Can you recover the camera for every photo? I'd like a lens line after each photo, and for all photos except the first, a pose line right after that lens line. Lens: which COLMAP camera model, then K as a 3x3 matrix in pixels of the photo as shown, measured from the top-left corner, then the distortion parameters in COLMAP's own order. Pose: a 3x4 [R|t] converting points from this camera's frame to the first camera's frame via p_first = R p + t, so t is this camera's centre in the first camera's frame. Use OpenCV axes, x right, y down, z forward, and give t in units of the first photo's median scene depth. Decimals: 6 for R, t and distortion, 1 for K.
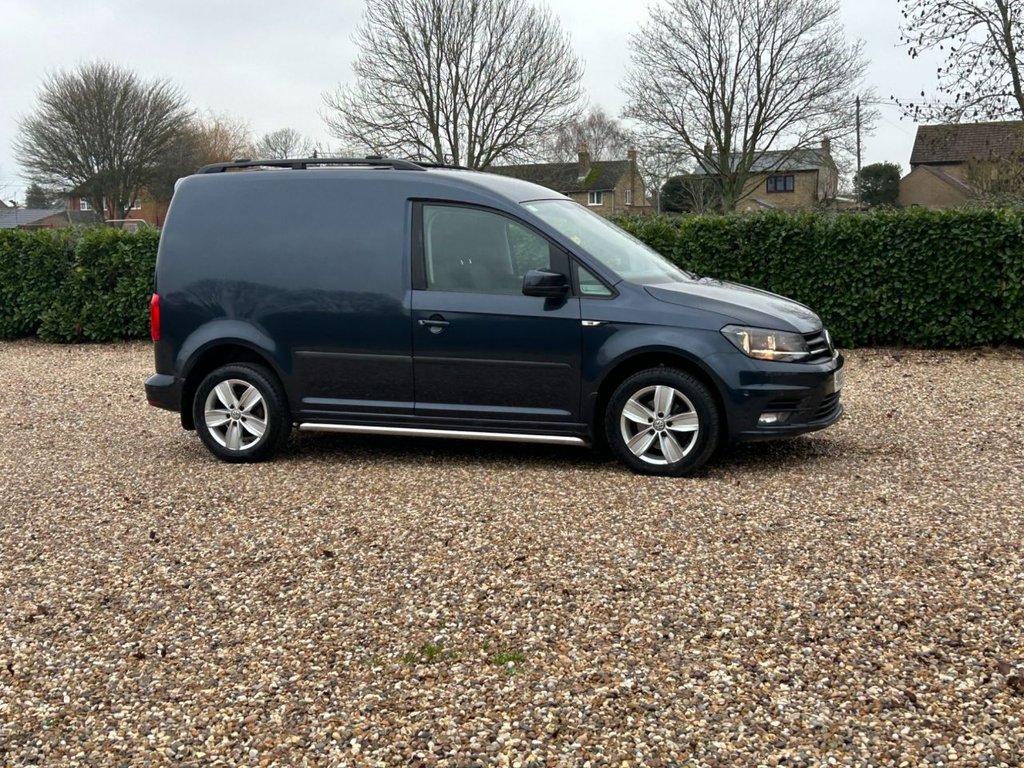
lens RADIAL K [[1293.7, 0, 516.2], [0, 1293.7, 367.9], [0, 0, 1]] dist [0.082197, 0.000000]
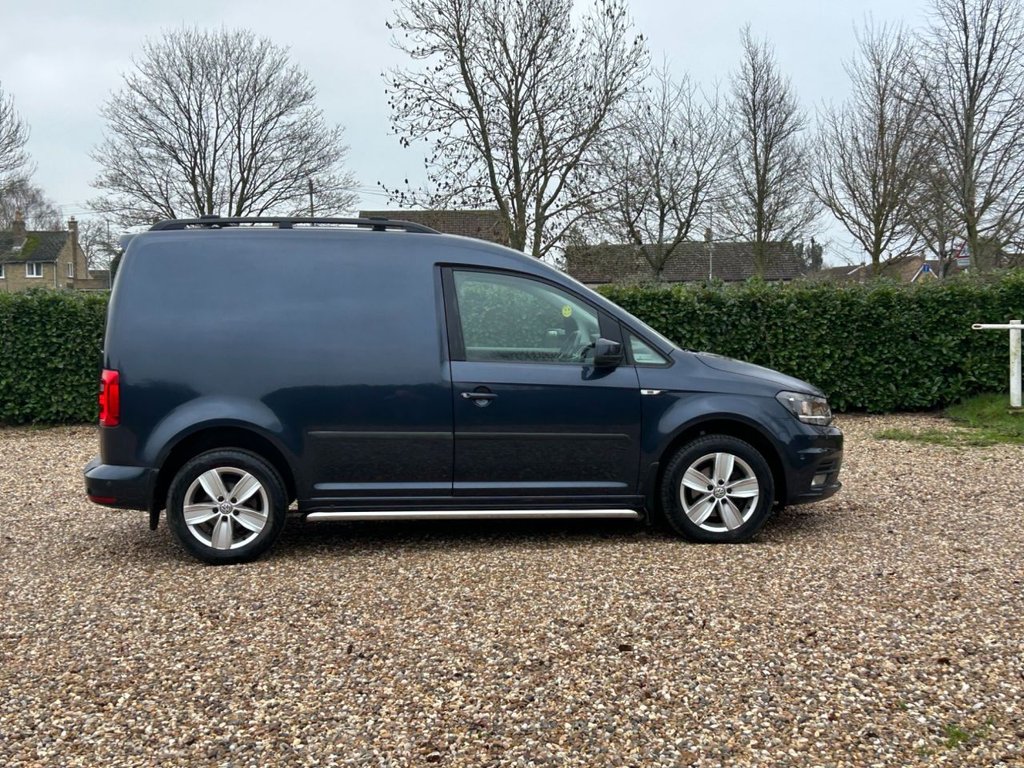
lens RADIAL K [[1293.7, 0, 531.9], [0, 1293.7, 389.3], [0, 0, 1]] dist [0.082197, 0.000000]
pose [[0.910817, -0.018539, 0.412394, -0.406314], [0.036323, 0.998715, -0.035327, -0.005033], [-0.411209, 0.047156, 0.910320, 0.130601]]
